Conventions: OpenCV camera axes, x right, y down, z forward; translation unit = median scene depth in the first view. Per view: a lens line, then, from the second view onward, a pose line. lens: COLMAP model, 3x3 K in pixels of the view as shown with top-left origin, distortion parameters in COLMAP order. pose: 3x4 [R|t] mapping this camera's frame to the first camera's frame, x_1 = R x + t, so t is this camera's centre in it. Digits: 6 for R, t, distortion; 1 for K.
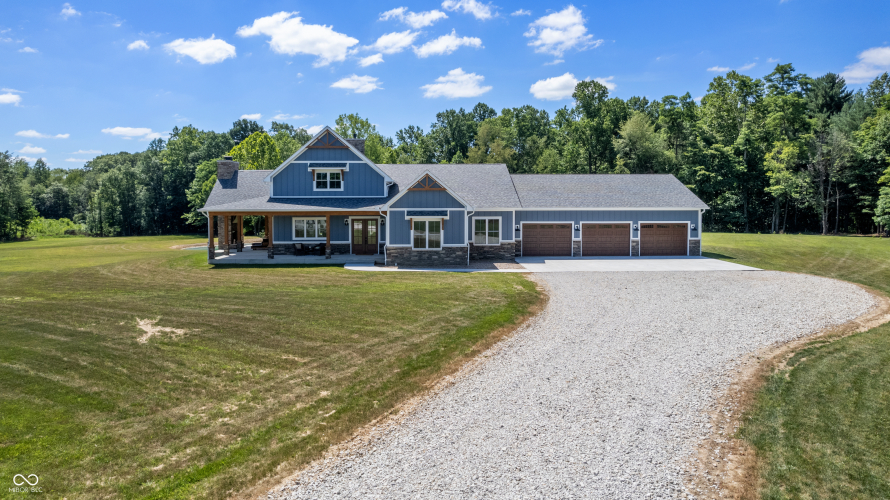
lens RADIAL K [[551.3, 0, 445.0], [0, 551.3, 250.0], [0, 0, 1]] dist [-0.062433, 0.044046]
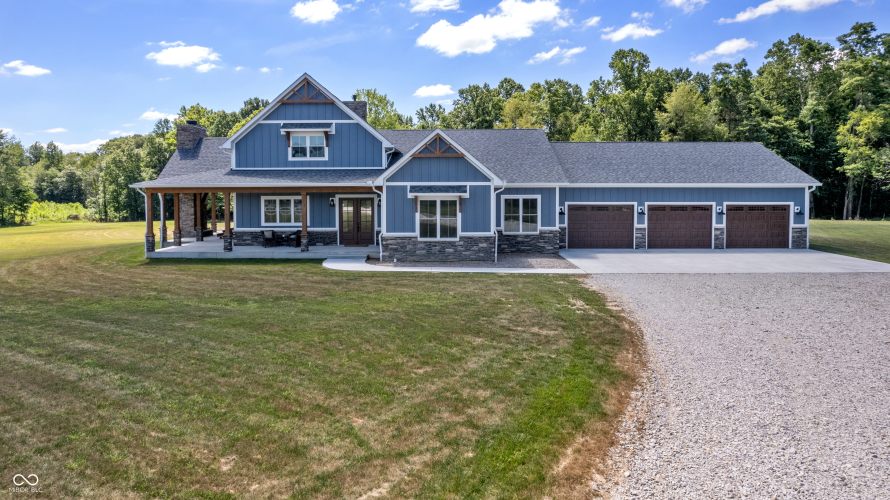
lens RADIAL K [[548.6, 0, 447.6], [0, 548.6, 246.9], [0, 0, 1]] dist [-0.063410, 0.050510]
pose [[0.999232, 0.003808, -0.039000, 0.005965], [-0.003016, 0.999788, 0.020366, -0.004896], [0.039070, -0.020233, 0.999032, 0.229295]]
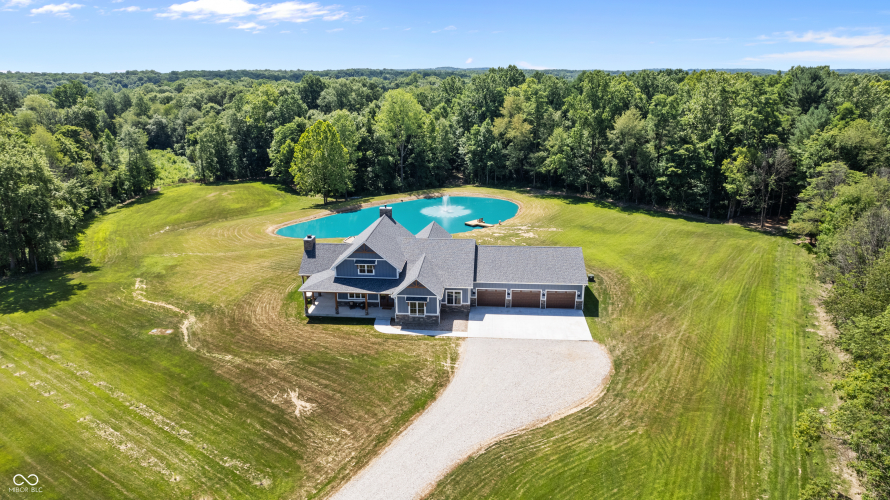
lens RADIAL K [[551.3, 0, 445.0], [0, 551.3, 250.0], [0, 0, 1]] dist [-0.062433, 0.044046]
pose [[0.993109, 0.027824, -0.113847, 0.216875], [0.000674, 0.970038, 0.242954, -0.544986], [0.117196, -0.241356, 0.963334, -0.605012]]
